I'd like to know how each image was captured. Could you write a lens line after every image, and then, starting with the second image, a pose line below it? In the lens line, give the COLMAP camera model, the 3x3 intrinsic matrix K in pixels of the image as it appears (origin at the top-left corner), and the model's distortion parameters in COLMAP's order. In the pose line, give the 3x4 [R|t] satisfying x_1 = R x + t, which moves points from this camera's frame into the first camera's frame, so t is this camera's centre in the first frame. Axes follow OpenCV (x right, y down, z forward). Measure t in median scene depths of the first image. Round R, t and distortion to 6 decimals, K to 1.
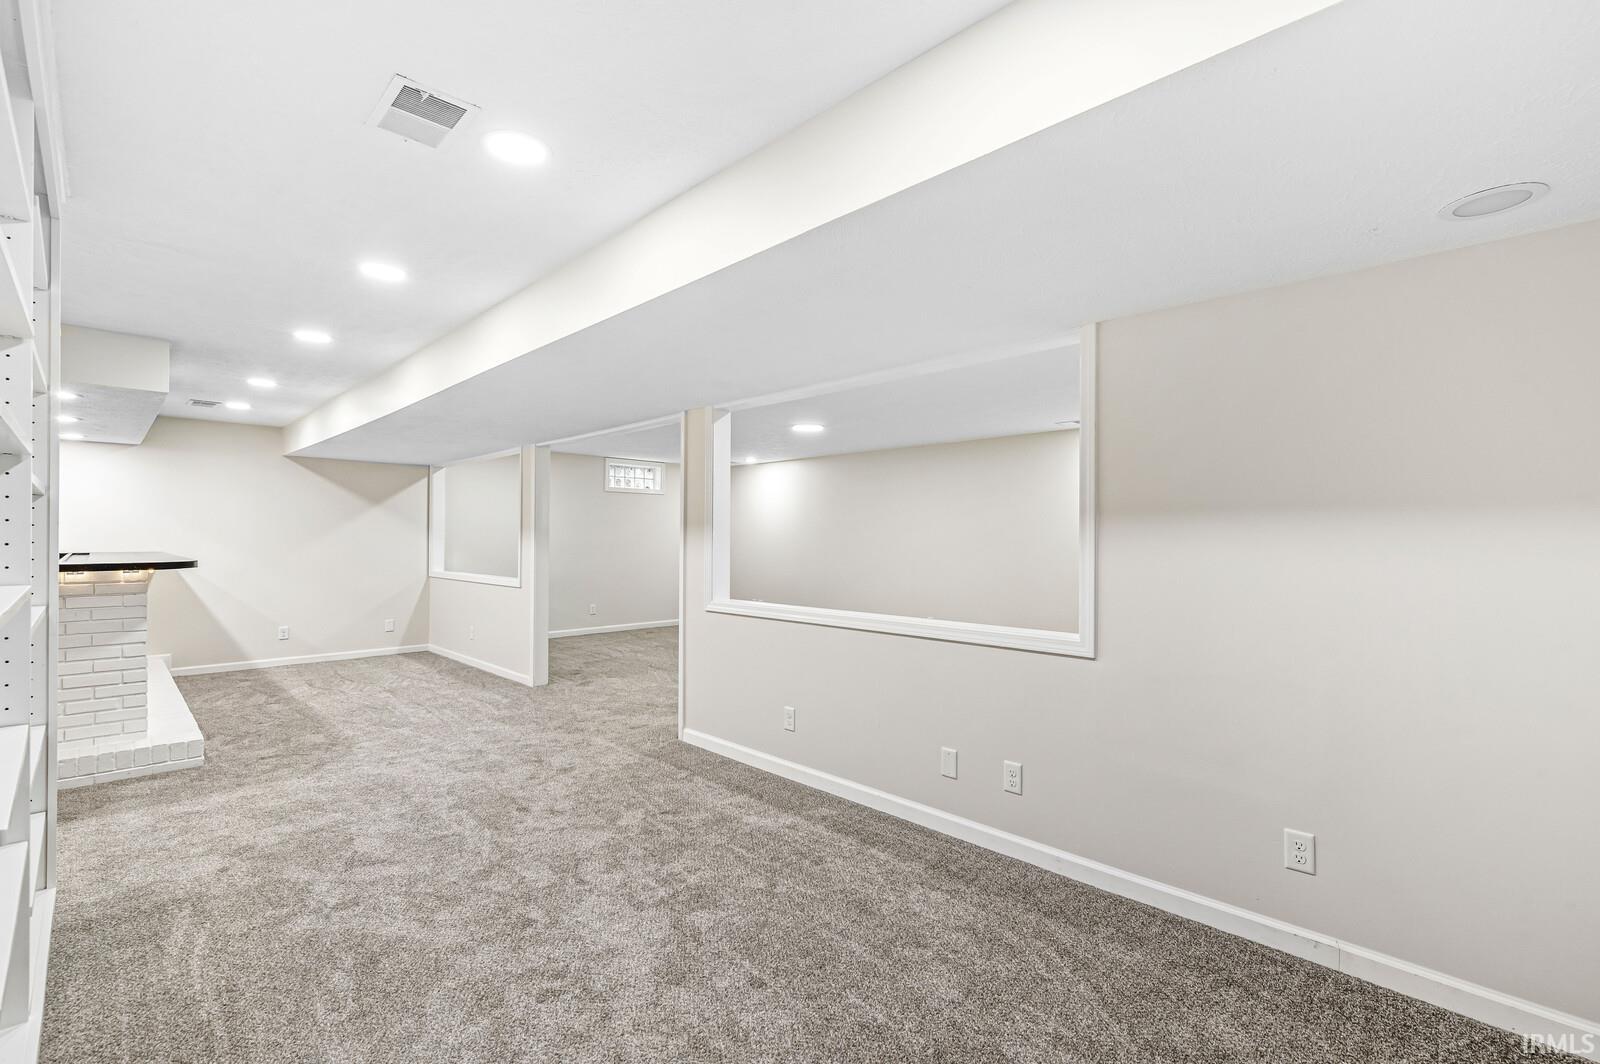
lens RADIAL K [[699.4, 0, 805.6], [0, 699.4, 542.1], [0, 0, 1]] dist [0.000065, -0.000437]
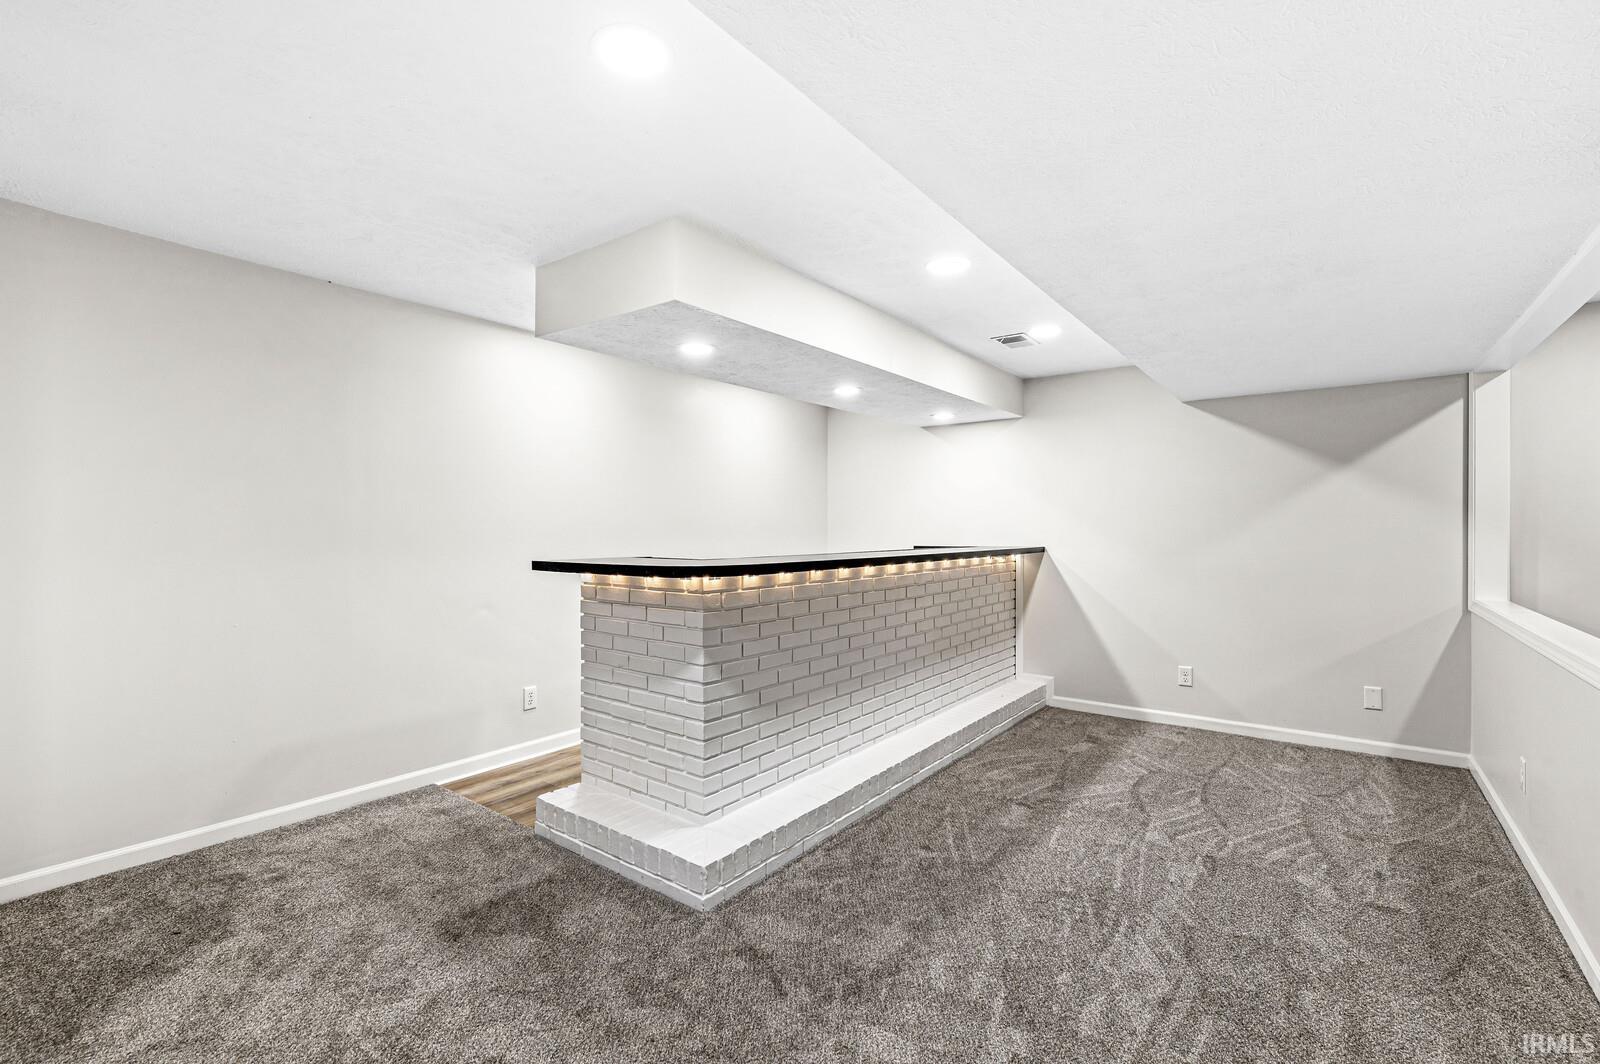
lens RADIAL K [[699.4, 0, 805.6], [0, 699.4, 542.1], [0, 0, 1]] dist [0.000065, -0.000437]
pose [[0.131870, 0.013692, -0.991172, -0.149456], [-0.005958, 0.999897, 0.013019, -0.001240], [0.991249, 0.004189, 0.131938, 0.564527]]
